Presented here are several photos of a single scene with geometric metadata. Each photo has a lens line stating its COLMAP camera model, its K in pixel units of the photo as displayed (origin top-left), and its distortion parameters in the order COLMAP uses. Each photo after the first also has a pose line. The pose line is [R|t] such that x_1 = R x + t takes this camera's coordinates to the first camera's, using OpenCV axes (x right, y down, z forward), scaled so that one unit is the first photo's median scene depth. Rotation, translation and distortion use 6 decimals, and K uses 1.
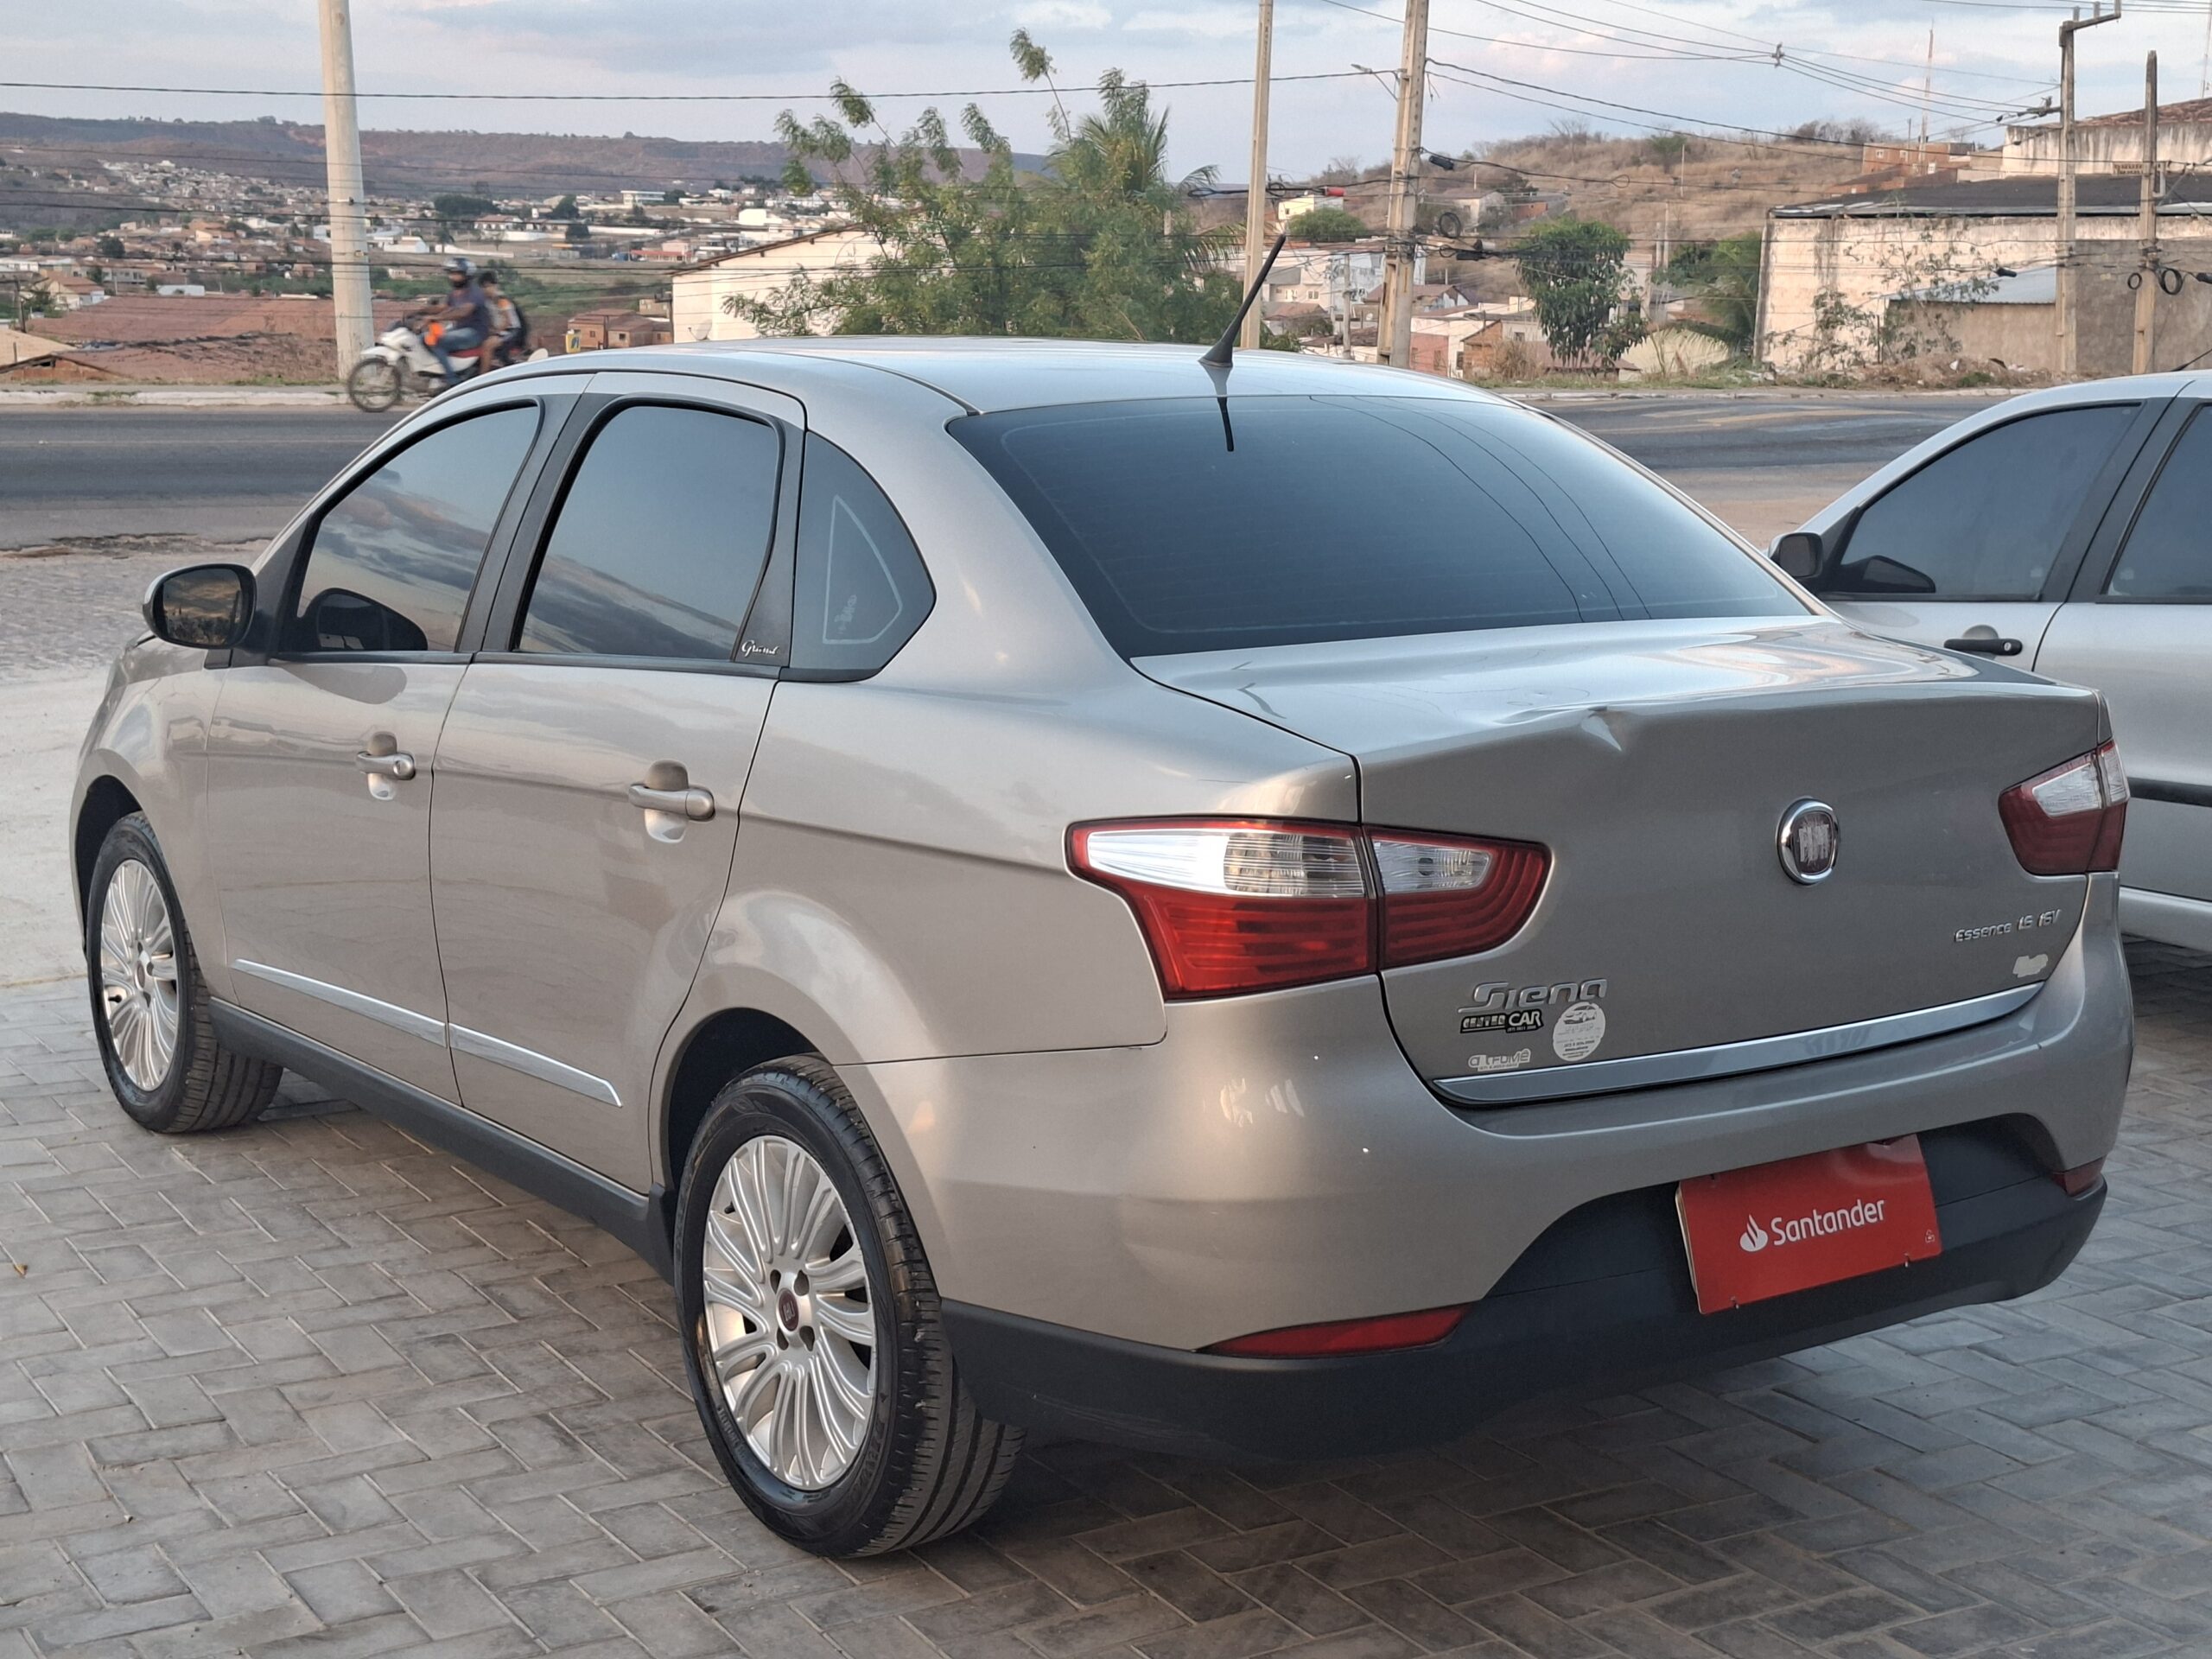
lens RADIAL K [[3043.0, 0, 1106.0], [0, 3043.0, 829.5], [0, 0, 1]] dist [0.188817, -0.358550]
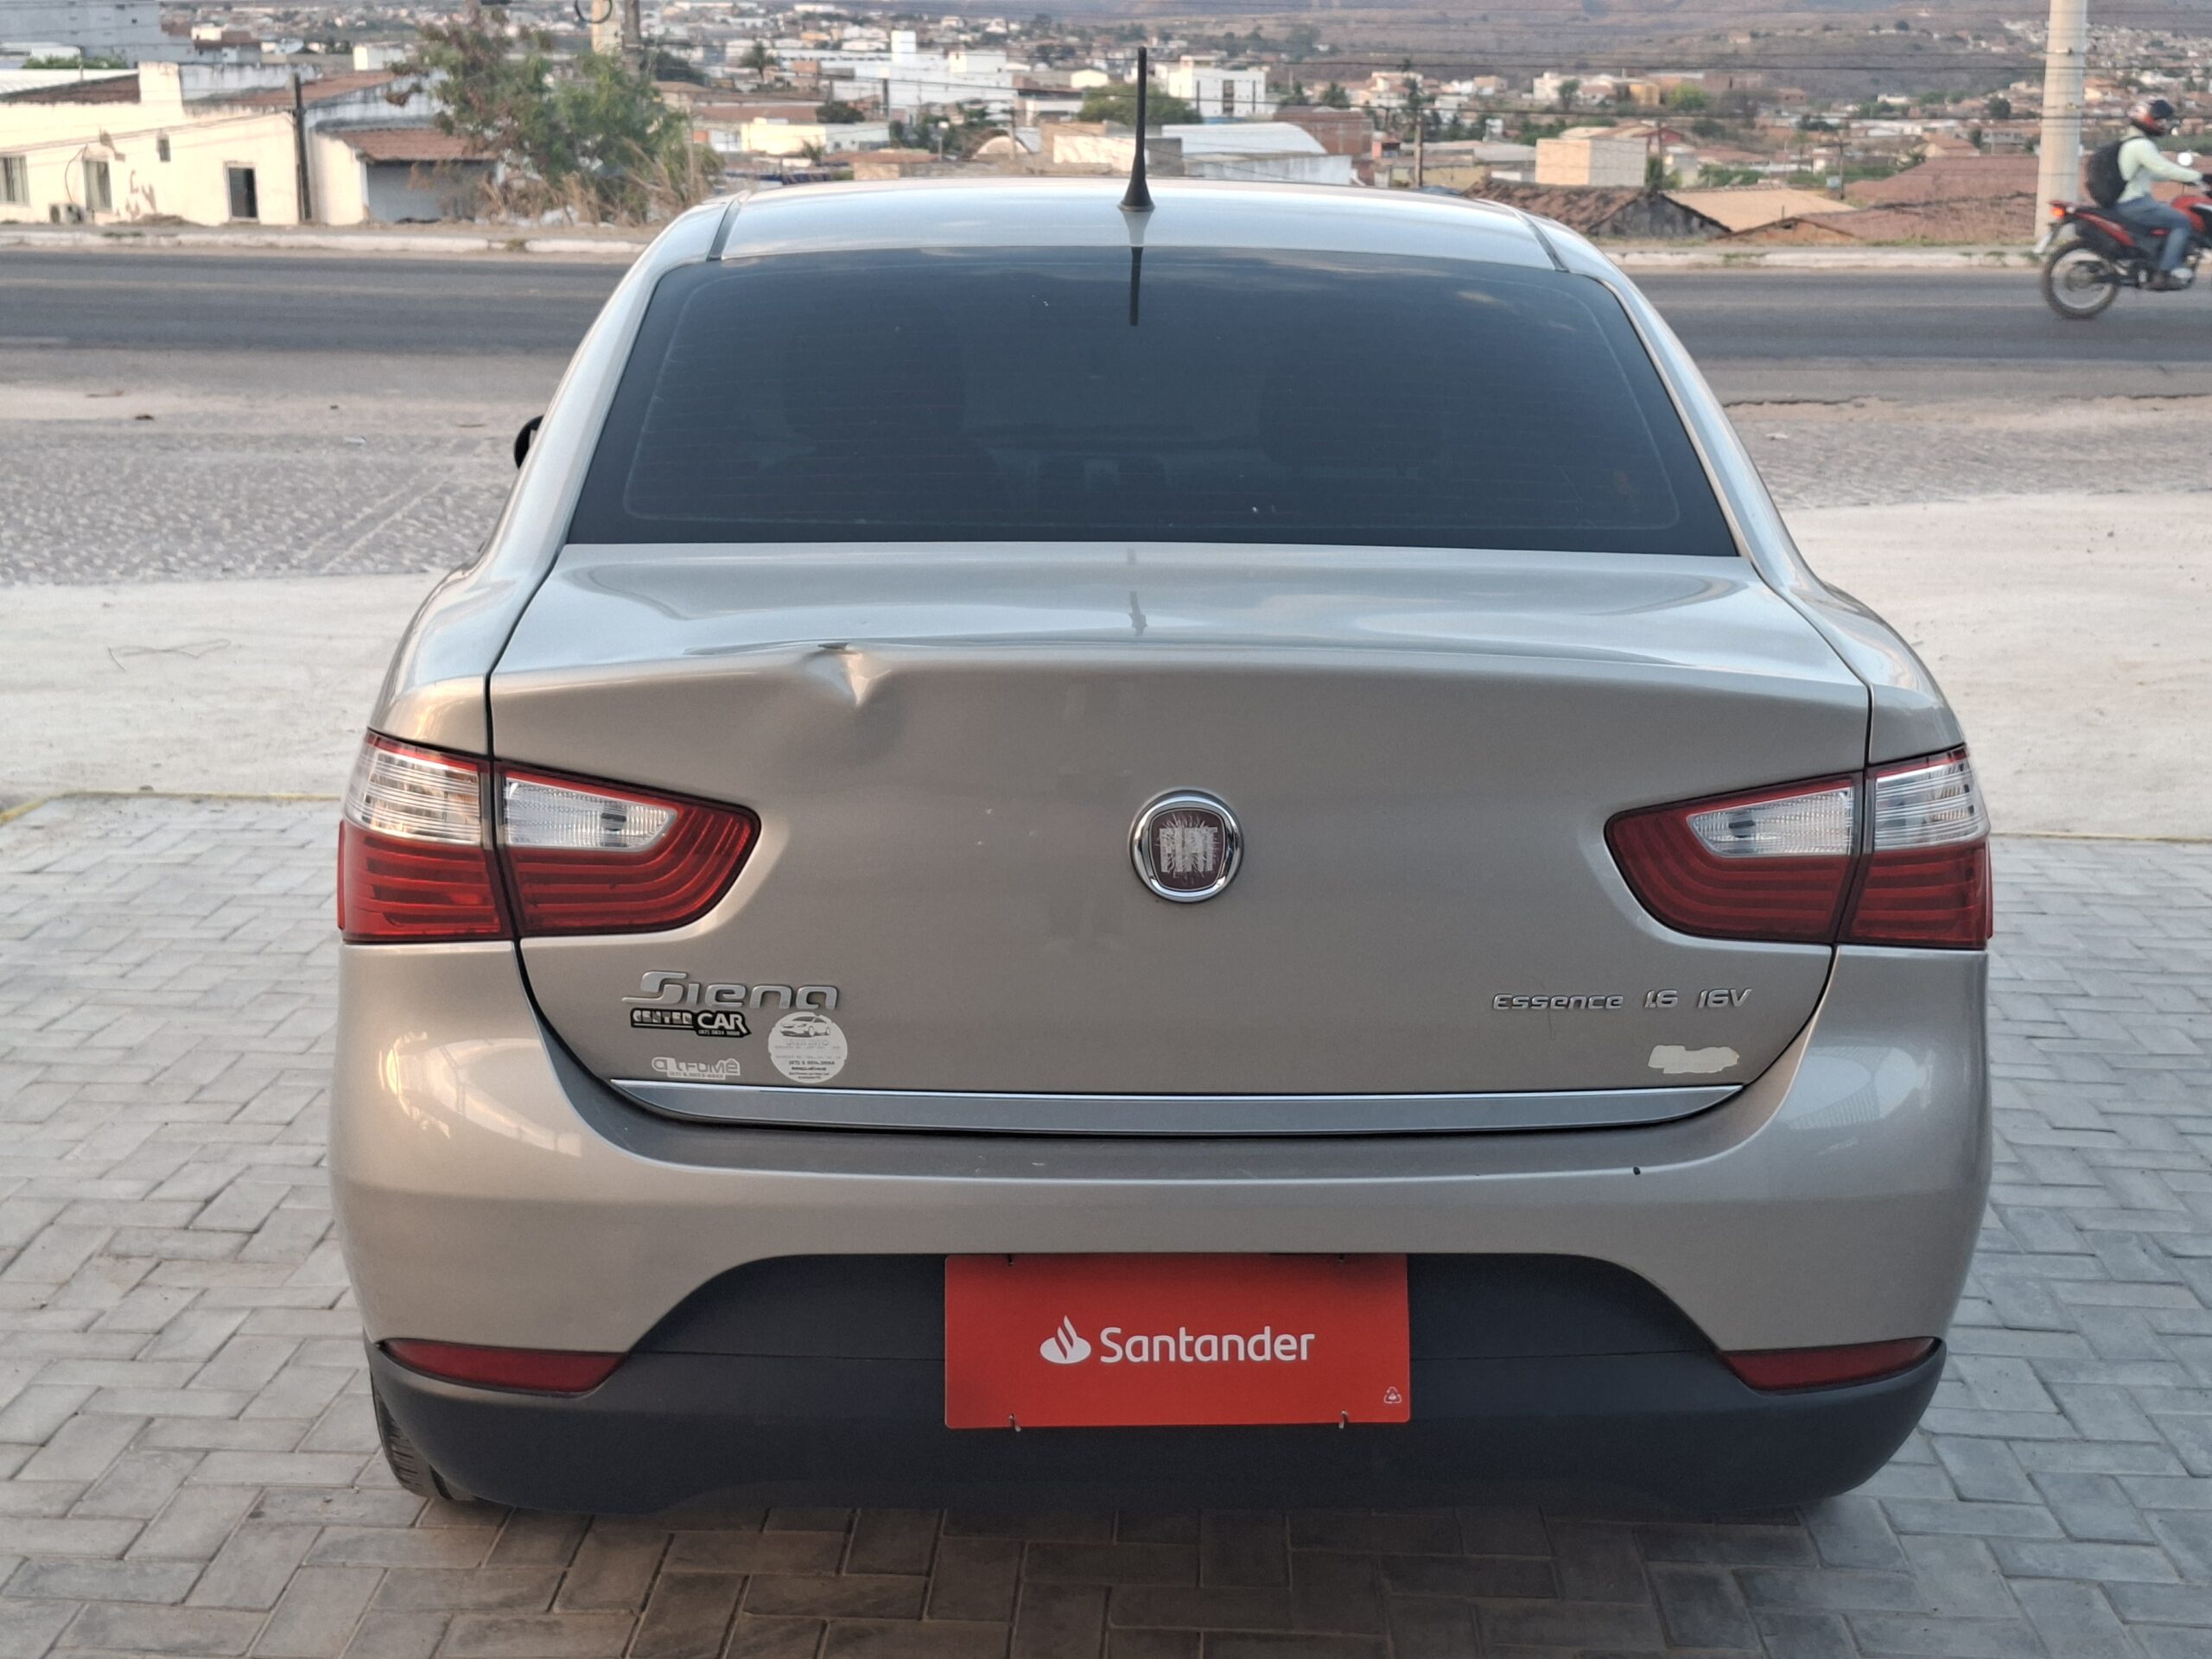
lens RADIAL K [[3061.3, 0, 1127.6], [0, 3061.3, 852.5], [0, 0, 1]] dist [0.170549, -0.339837]
pose [[0.837328, 0.117589, -0.533906, 0.525891], [-0.091189, 0.992954, 0.075678, -0.042853], [0.539043, -0.014681, 0.842150, 0.302835]]
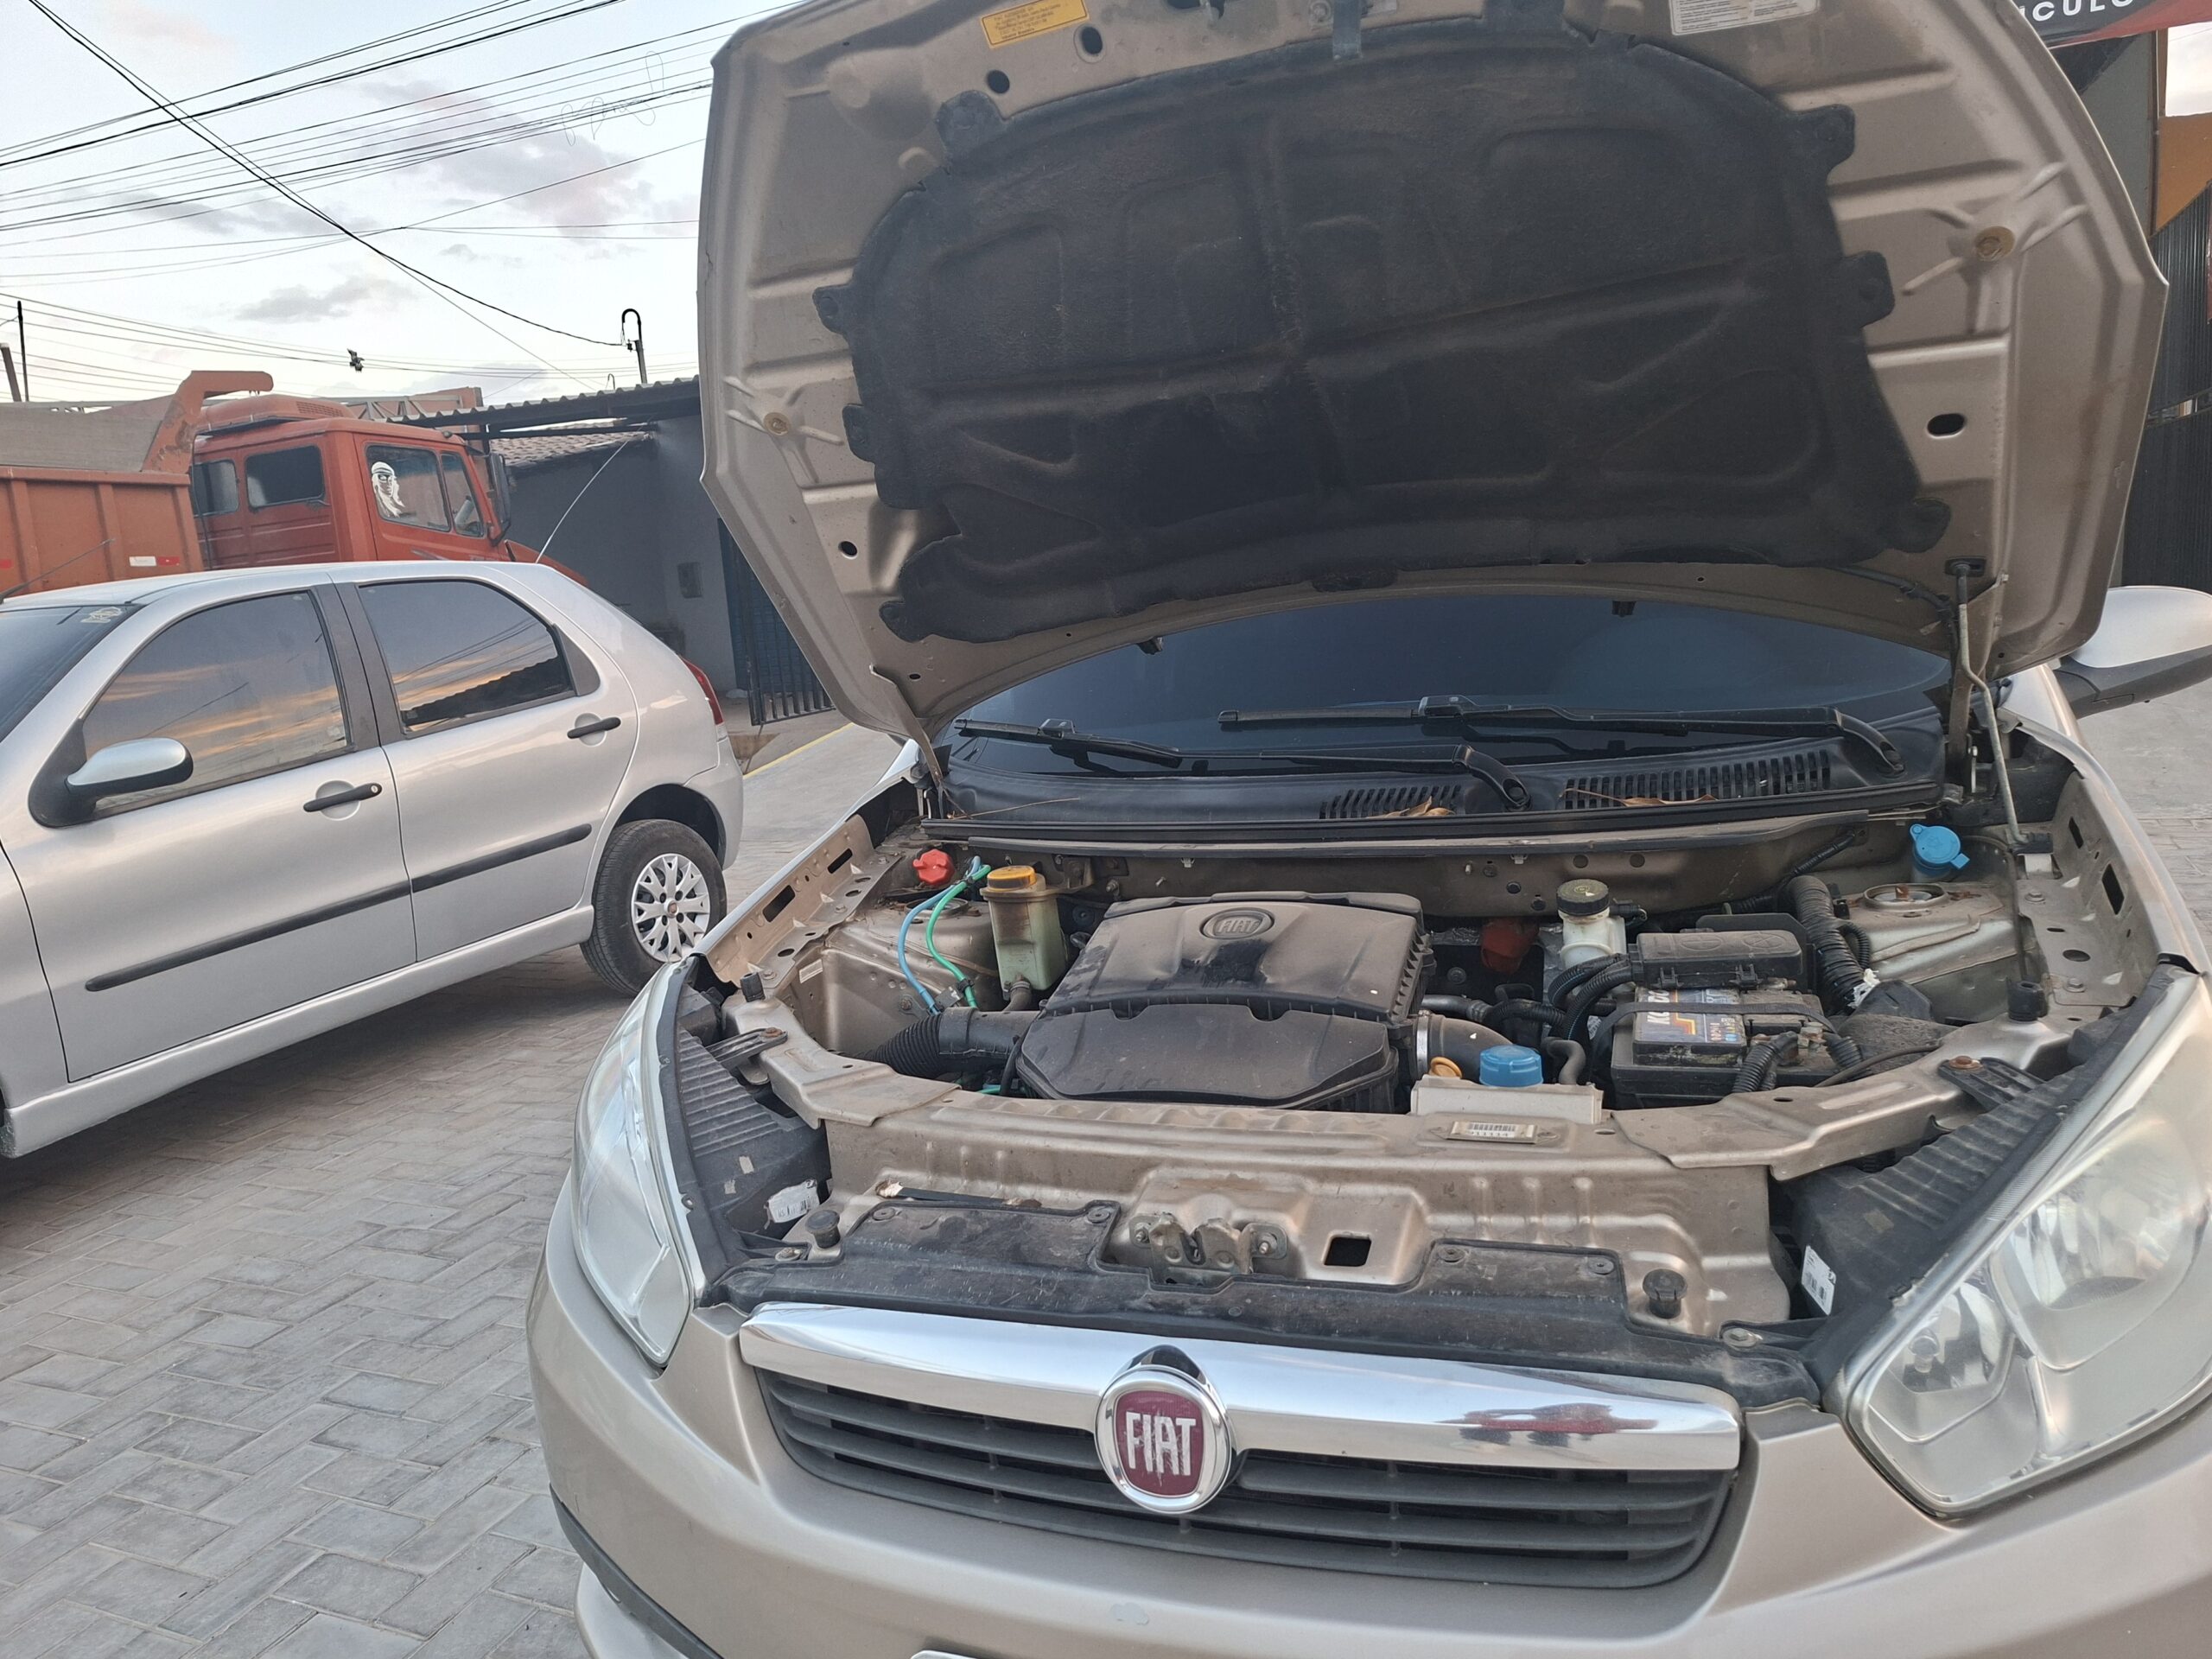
lens RADIAL K [[1534.2, 0, 1110.1], [0, 1534.2, 858.3], [0, 0, 1]] dist [0.097362, -0.110300]
pose [[-0.566876, -0.114469, 0.815811, -0.590435], [0.217849, 0.934216, 0.282458, -0.233382], [-0.794477, 0.337843, -0.504647, 1.784499]]
